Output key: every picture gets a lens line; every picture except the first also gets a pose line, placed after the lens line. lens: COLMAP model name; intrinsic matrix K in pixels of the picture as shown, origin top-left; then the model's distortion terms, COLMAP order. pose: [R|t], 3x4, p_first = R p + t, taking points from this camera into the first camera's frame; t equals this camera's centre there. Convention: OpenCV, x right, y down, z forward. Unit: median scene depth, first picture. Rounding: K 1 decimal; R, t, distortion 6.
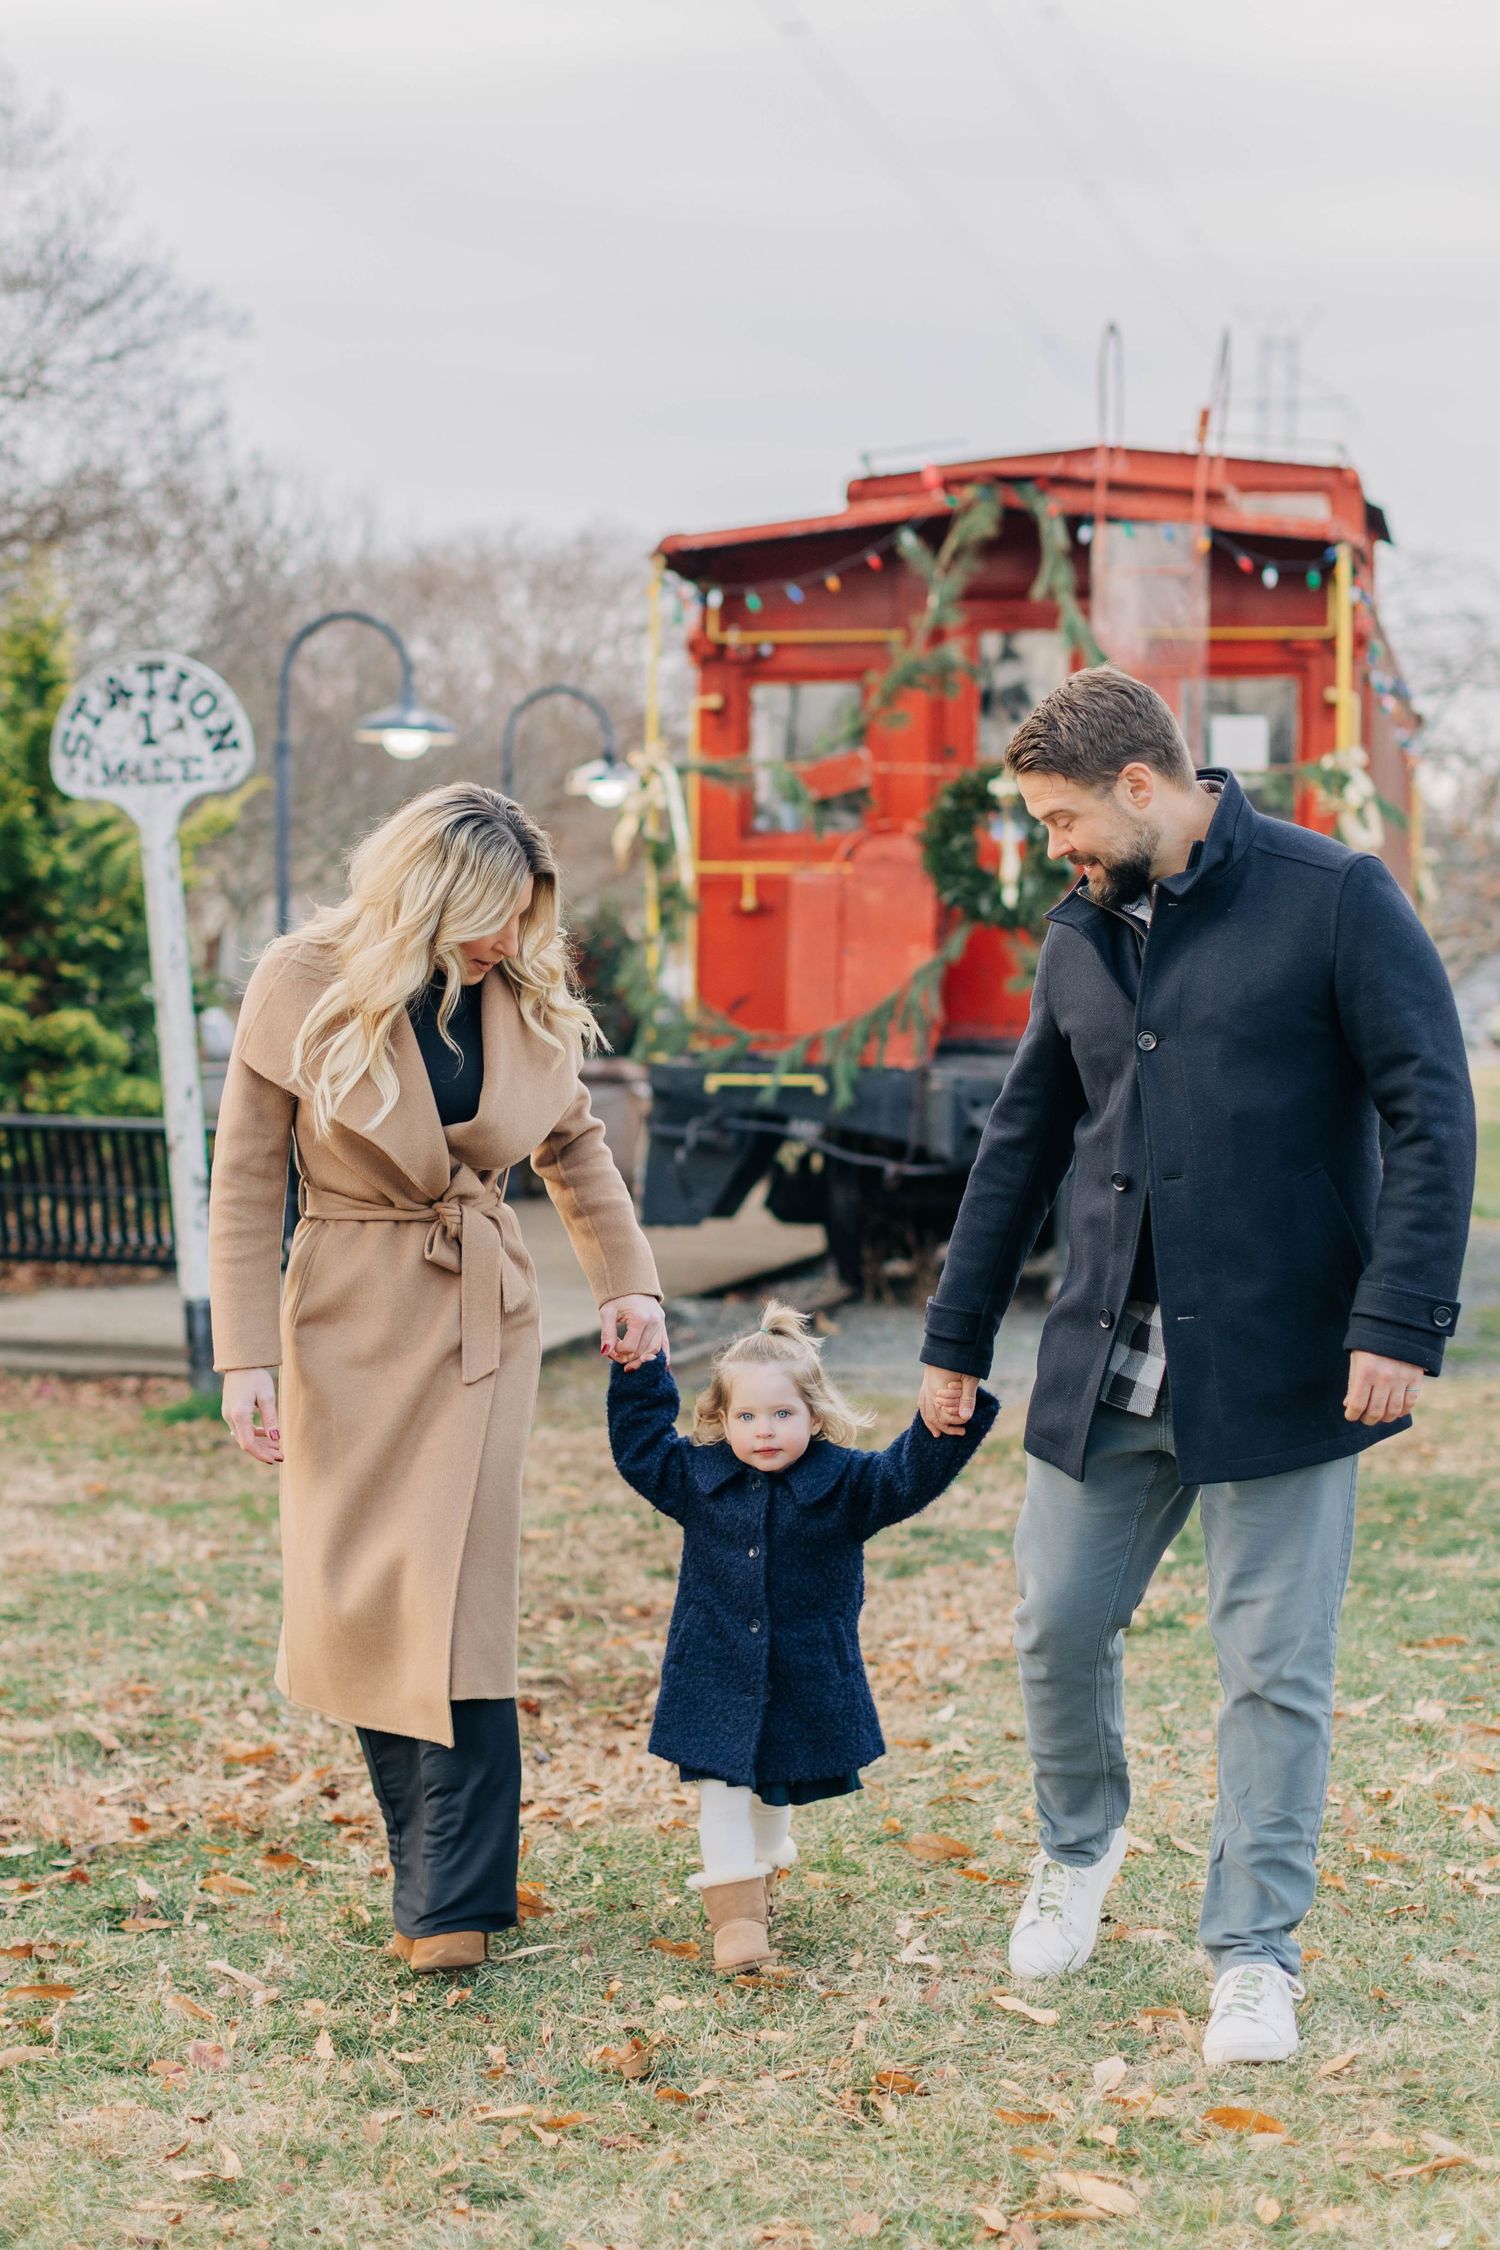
lens RADIAL K [[3027.4, 0, 750.0], [0, 3027.4, 1125.0], [0, 0, 1]] dist [-0.014260, -0.016268]
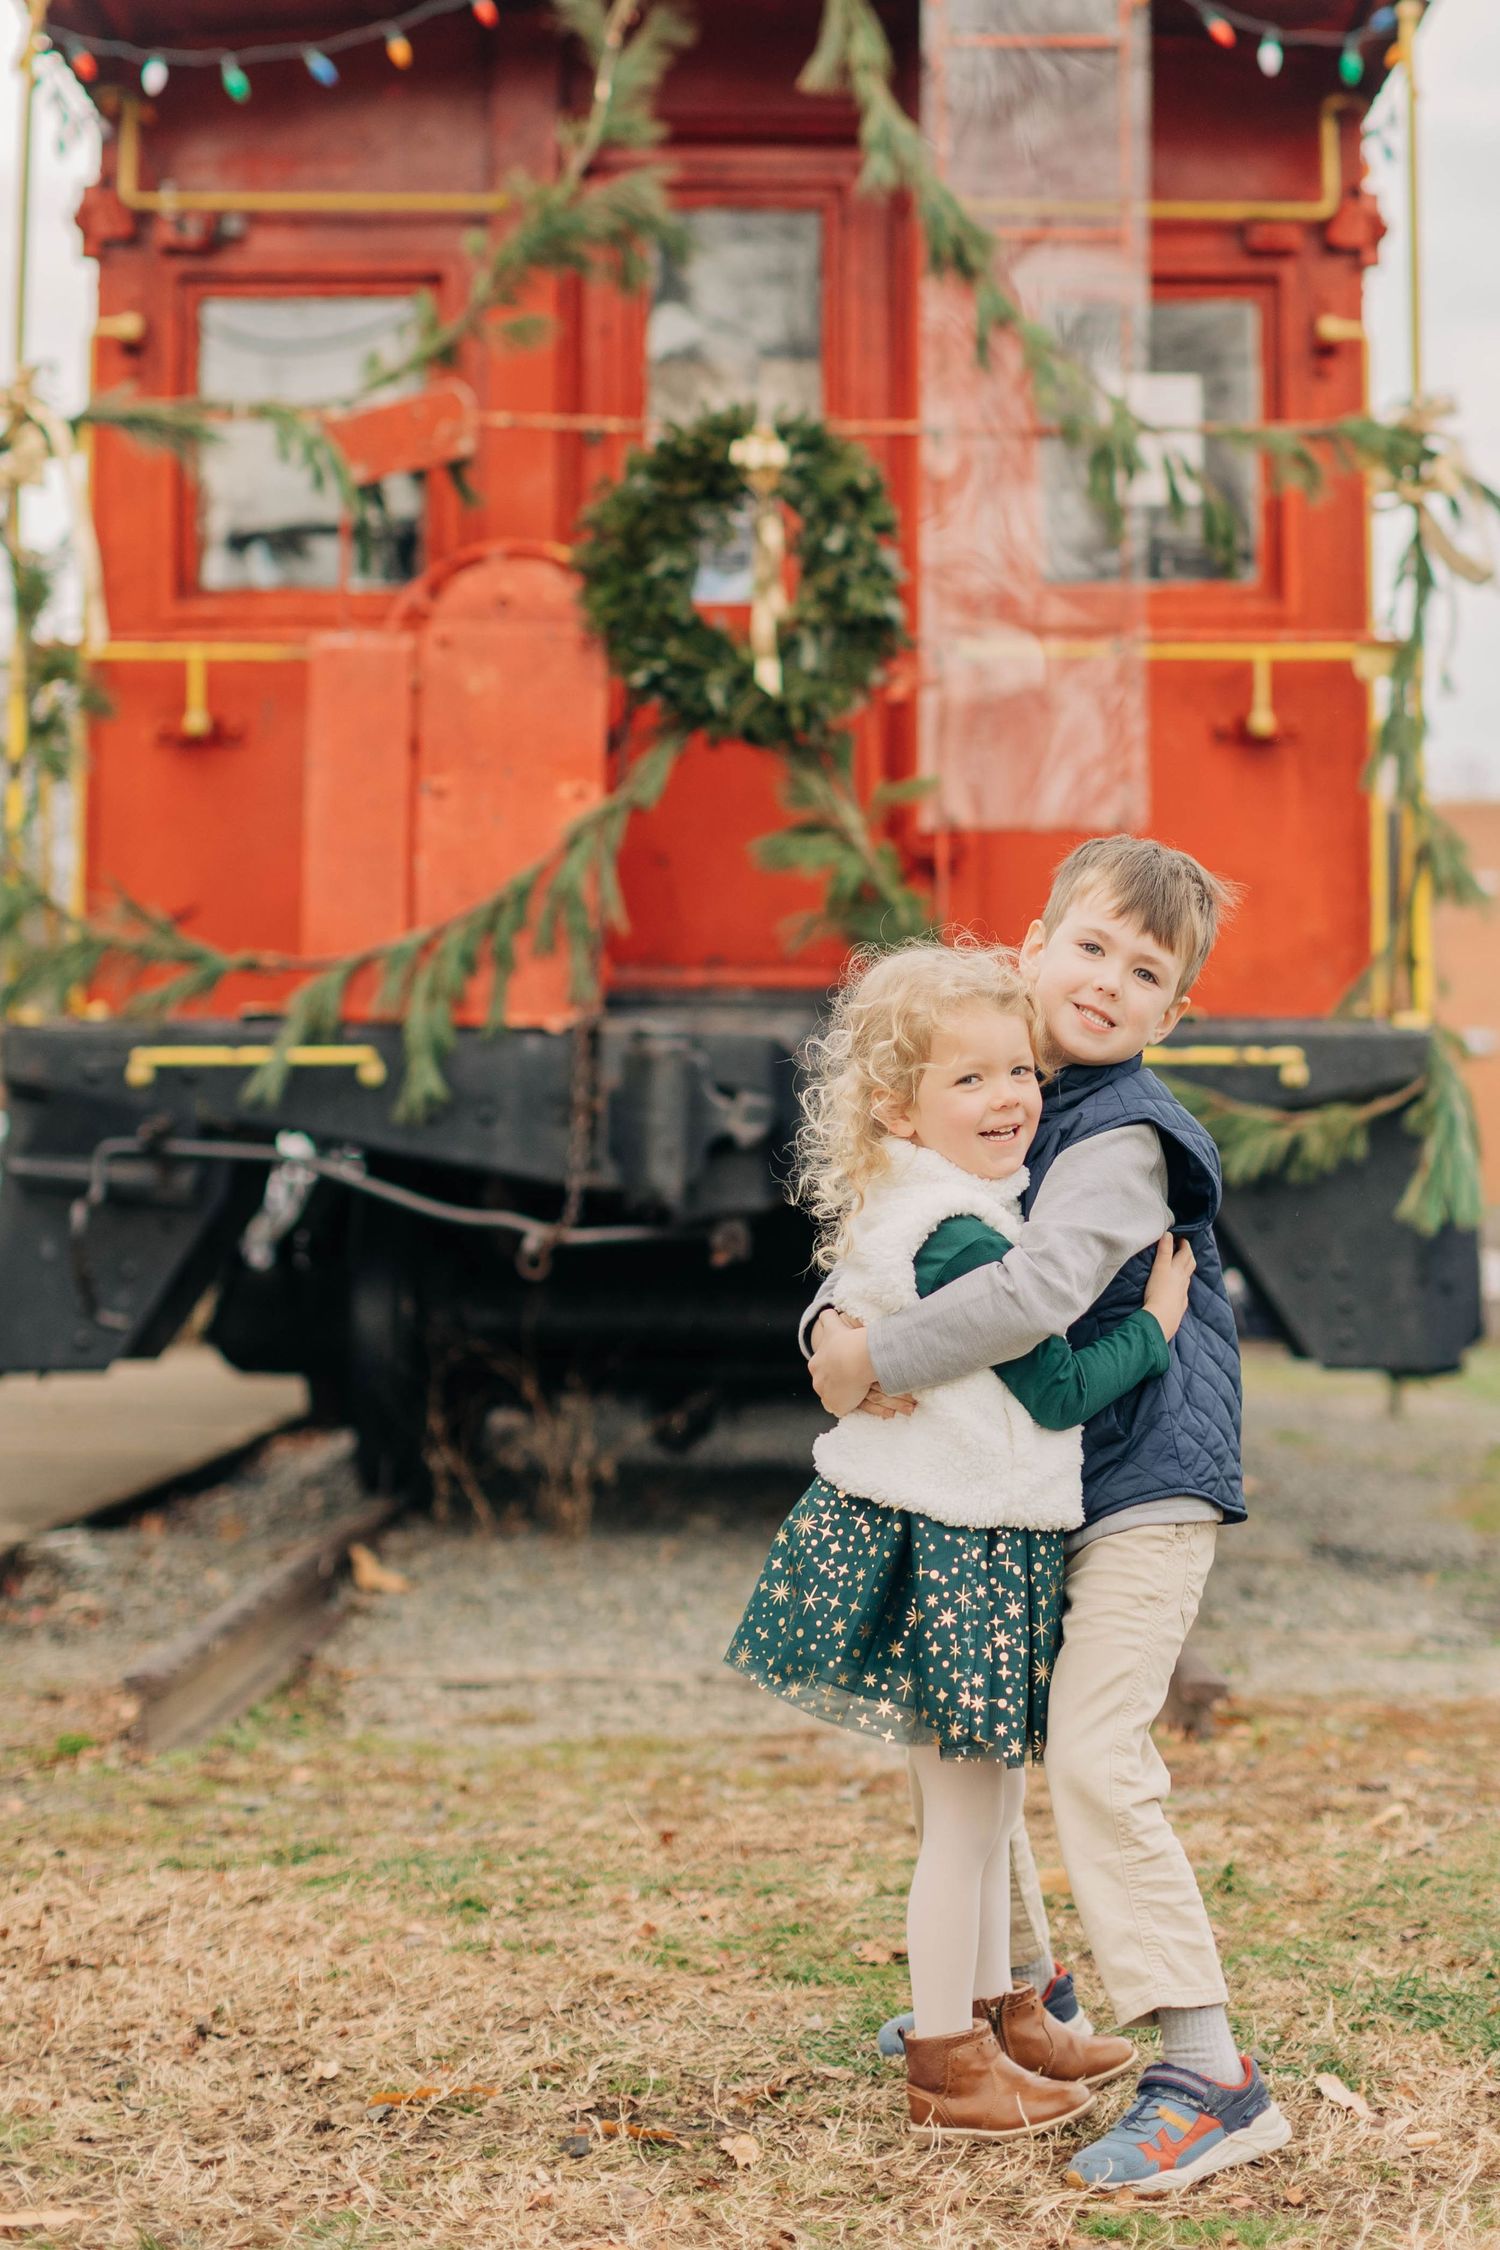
lens RADIAL K [[3803.1, 0, 753.0], [0, 3803.1, 813.7], [0, 0, 1]] dist [0.053004, 0.022054]
pose [[0.976872, 0.012352, 0.213468, -0.047925], [0.015385, 0.991683, -0.127785, 0.025513], [-0.213271, 0.128114, 0.968557, 0.401912]]
